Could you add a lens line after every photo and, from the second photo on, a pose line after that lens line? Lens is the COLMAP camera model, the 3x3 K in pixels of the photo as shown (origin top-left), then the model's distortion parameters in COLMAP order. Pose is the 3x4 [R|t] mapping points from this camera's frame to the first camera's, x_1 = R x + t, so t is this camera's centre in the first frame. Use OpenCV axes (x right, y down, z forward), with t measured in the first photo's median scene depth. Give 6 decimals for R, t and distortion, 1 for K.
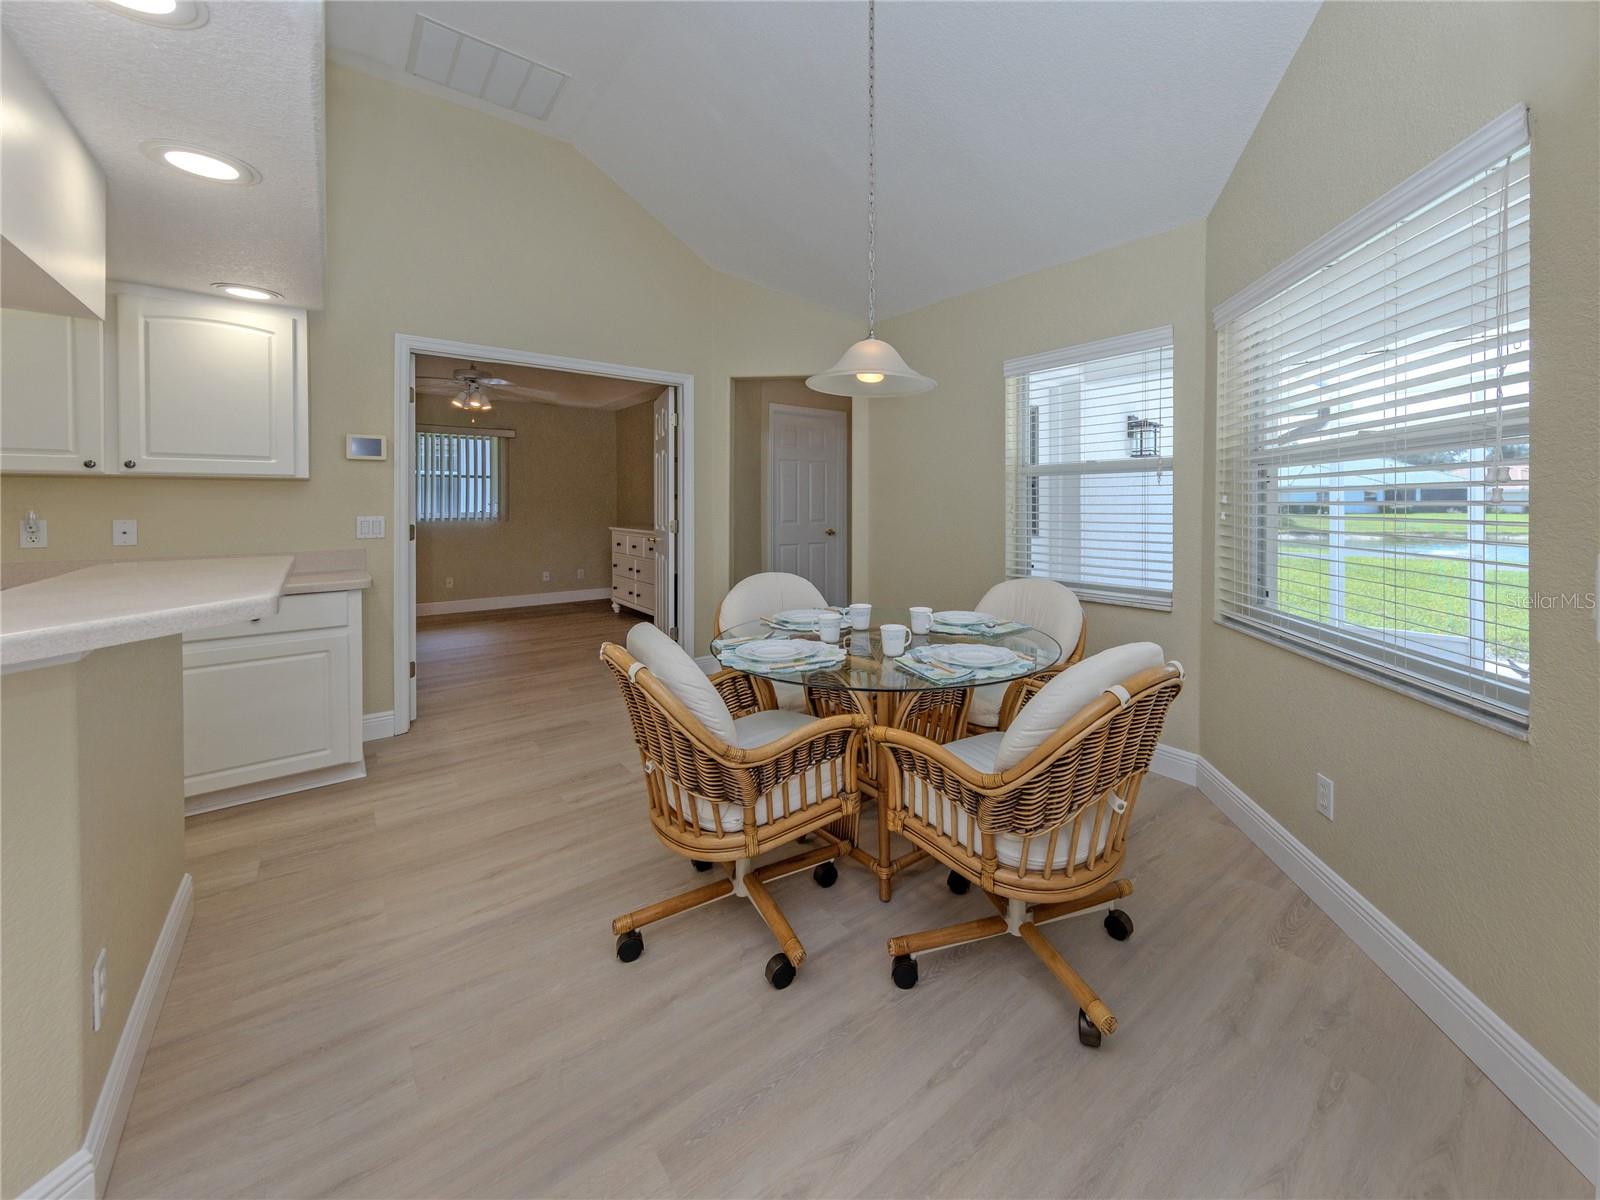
lens RADIAL K [[634.4, 0, 873.9], [0, 634.4, 507.4], [0, 0, 1]] dist [0.000853, 0.000030]
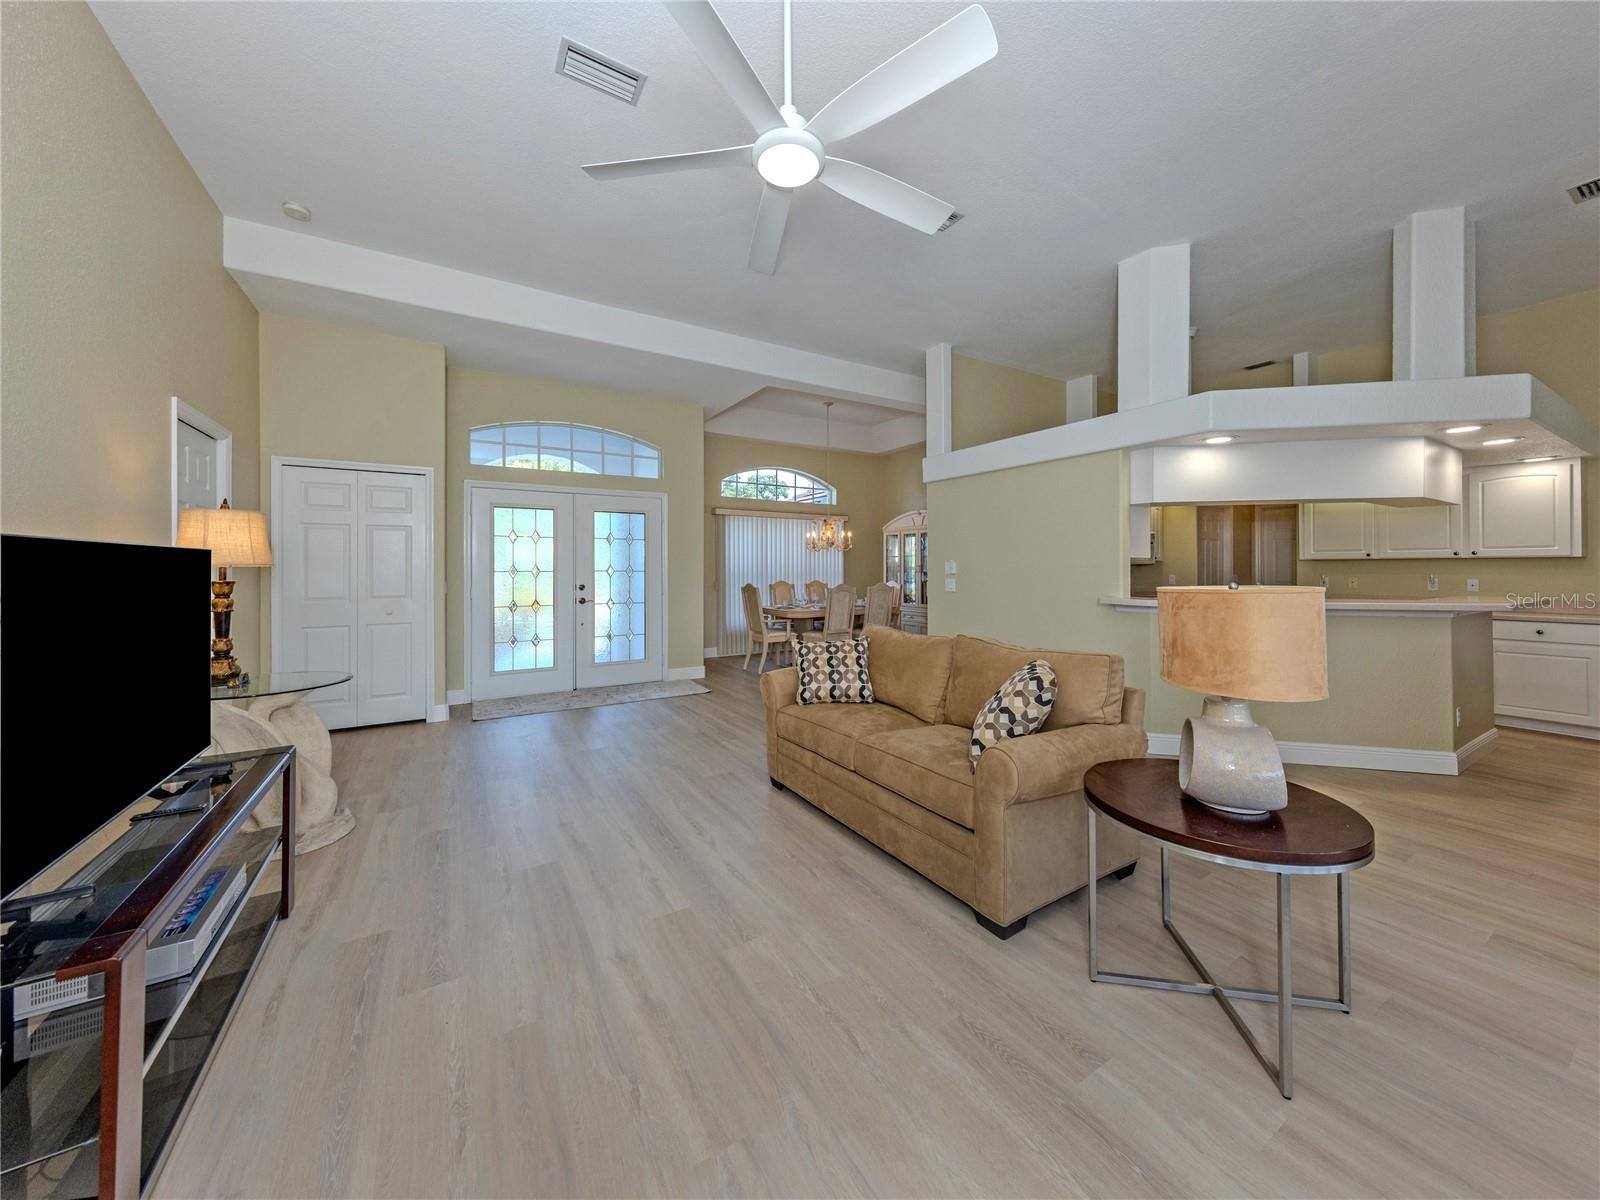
lens RADIAL K [[579.2, 0, 800.8], [0, 579.2, 565.8], [0, 0, 1]] dist [0.008350, -0.000102]
pose [[-0.161236, -0.000093, -0.986916, 1.064445], [-0.004605, 0.999989, 0.000659, -0.014196], [0.986905, 0.004651, -0.161235, -0.859385]]
